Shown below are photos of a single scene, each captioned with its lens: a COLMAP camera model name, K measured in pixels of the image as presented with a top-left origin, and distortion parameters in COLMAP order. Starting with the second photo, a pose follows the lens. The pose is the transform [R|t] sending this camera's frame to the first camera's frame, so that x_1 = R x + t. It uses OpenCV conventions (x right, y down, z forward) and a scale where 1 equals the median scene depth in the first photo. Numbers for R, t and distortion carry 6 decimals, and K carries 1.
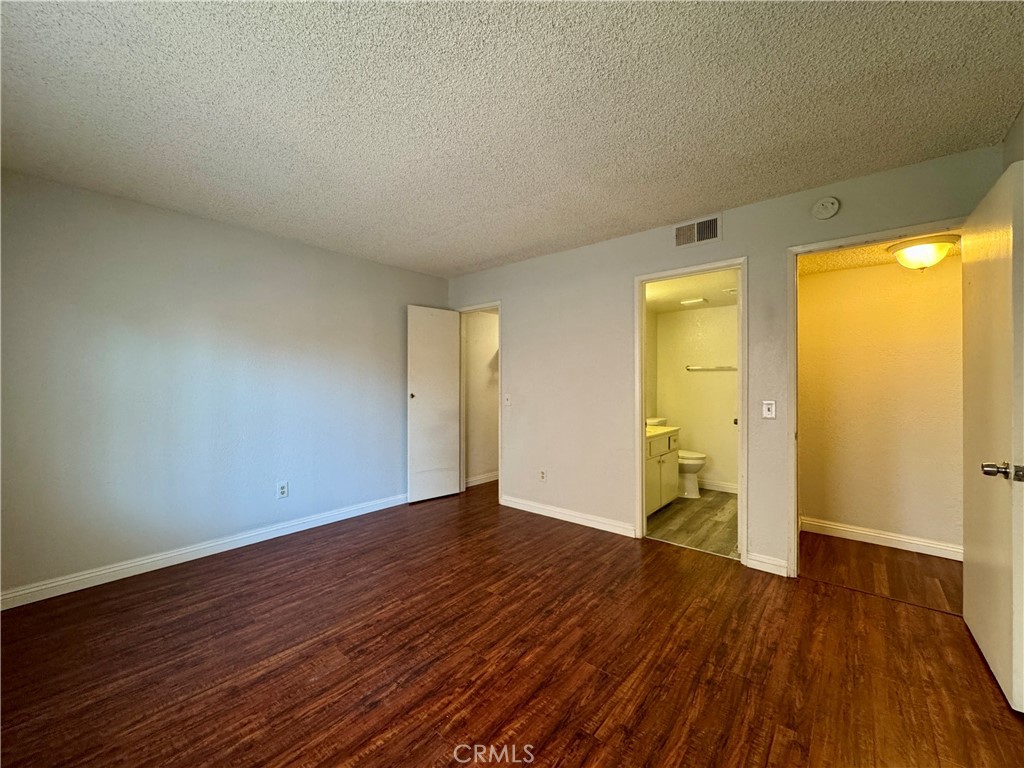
lens RADIAL K [[411.1, 0, 515.0], [0, 411.1, 390.1], [0, 0, 1]] dist [-0.003841, -0.000172]
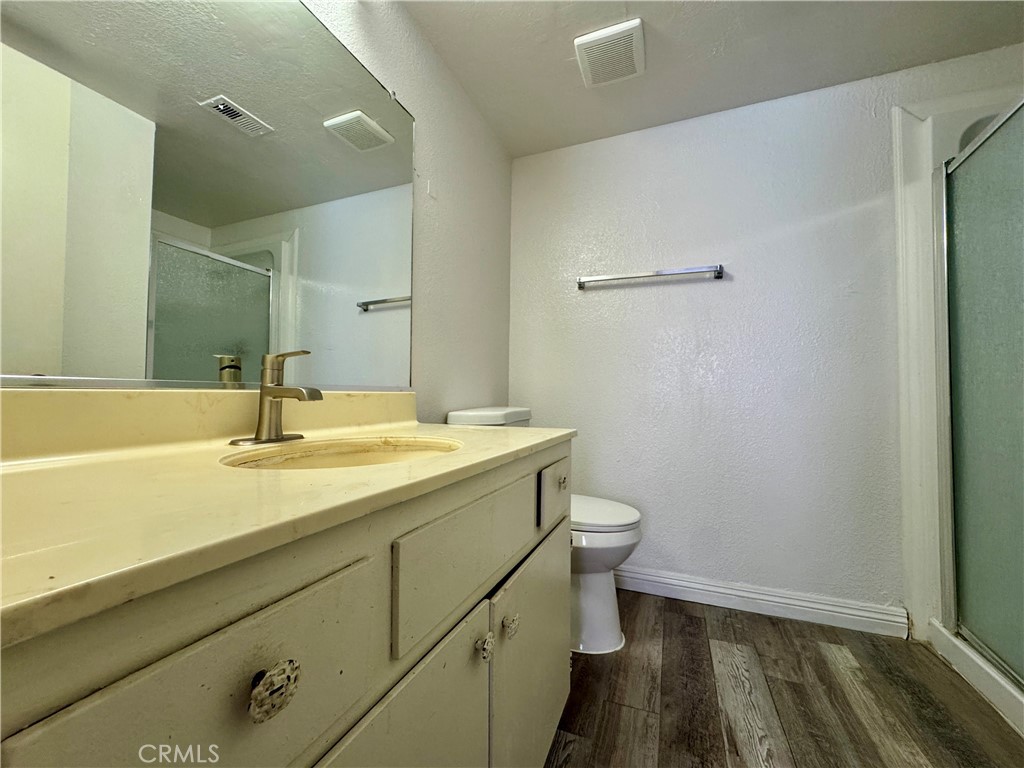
lens RADIAL K [[411.1, 0, 511.5], [0, 411.1, 388.2], [0, 0, 1]] dist [-0.003841, -0.000172]
pose [[0.955243, 0.014348, 0.295473, 0.265359], [-0.007467, 0.999674, -0.024406, 0.066517], [-0.295727, 0.021107, 0.955039, 0.710287]]
